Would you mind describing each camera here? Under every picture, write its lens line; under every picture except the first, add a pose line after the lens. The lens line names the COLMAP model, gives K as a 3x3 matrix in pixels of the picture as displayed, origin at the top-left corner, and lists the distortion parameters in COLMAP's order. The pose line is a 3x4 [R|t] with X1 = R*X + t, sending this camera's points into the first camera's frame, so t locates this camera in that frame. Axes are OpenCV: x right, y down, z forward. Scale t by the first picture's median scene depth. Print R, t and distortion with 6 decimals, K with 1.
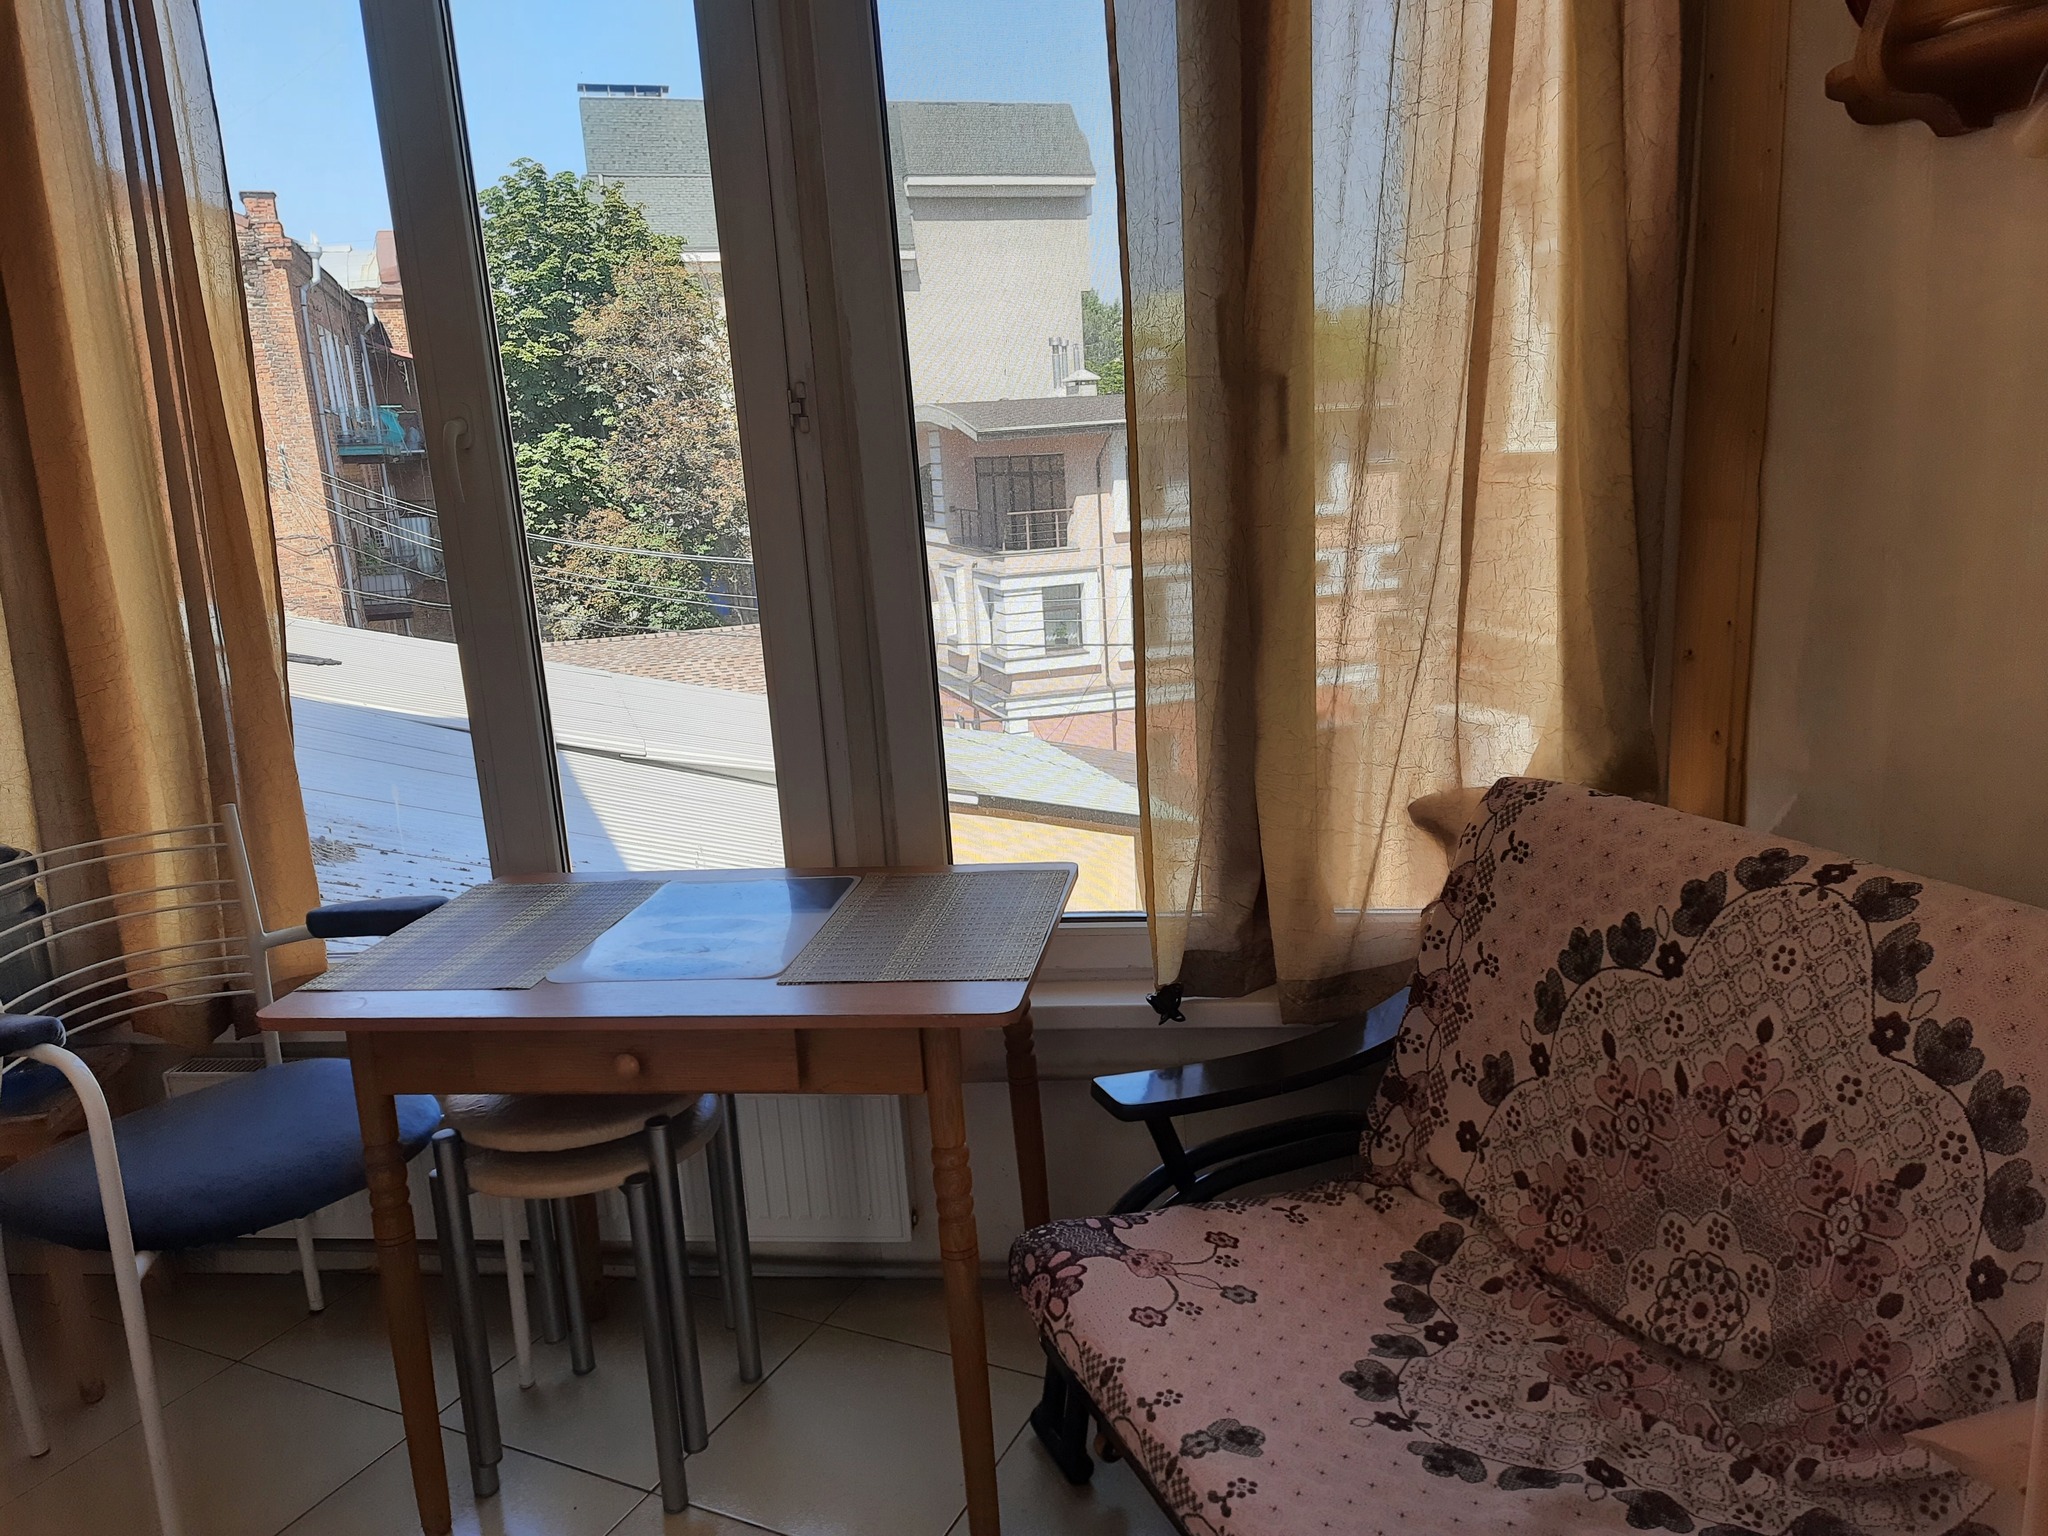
lens RADIAL K [[1462.9, 0, 1031.5], [0, 1462.9, 762.1], [0, 0, 1]] dist [0.091229, -0.087082]
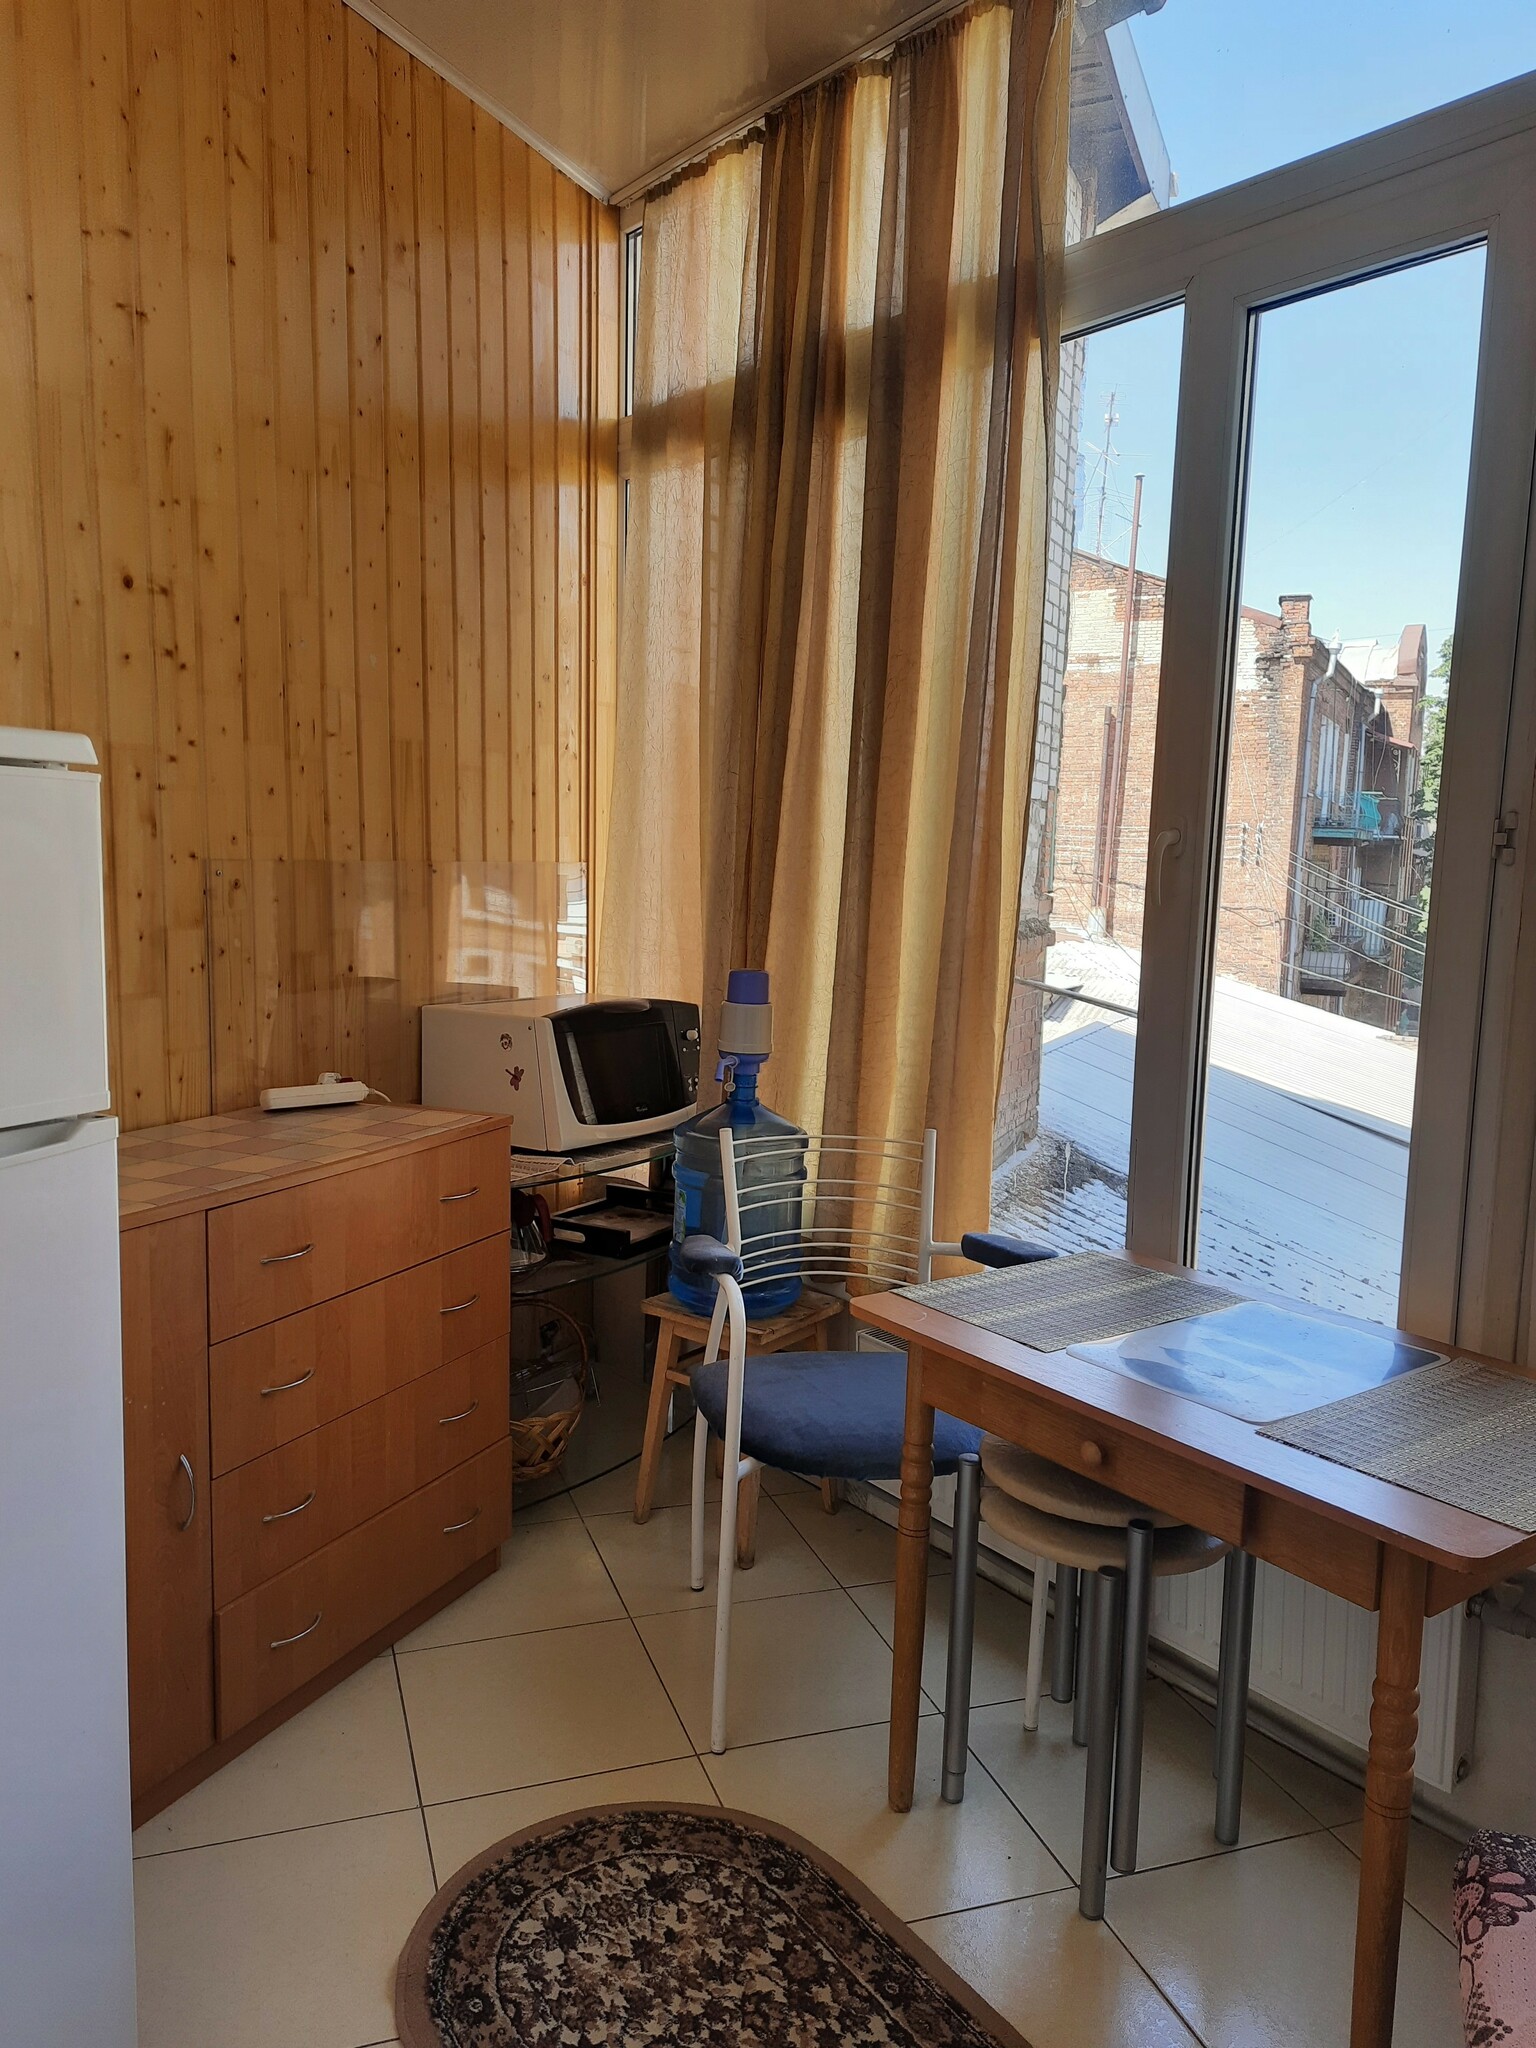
lens RADIAL K [[1462.9, 0, 768.0], [0, 1462.9, 1024.0], [0, 0, 1]] dist [0.091229, -0.087082]
pose [[0.708890, 0.162331, -0.686384, 0.171137], [-0.216940, 0.976161, 0.006811, -0.034916], [0.671127, 0.144076, 0.727207, 0.036651]]
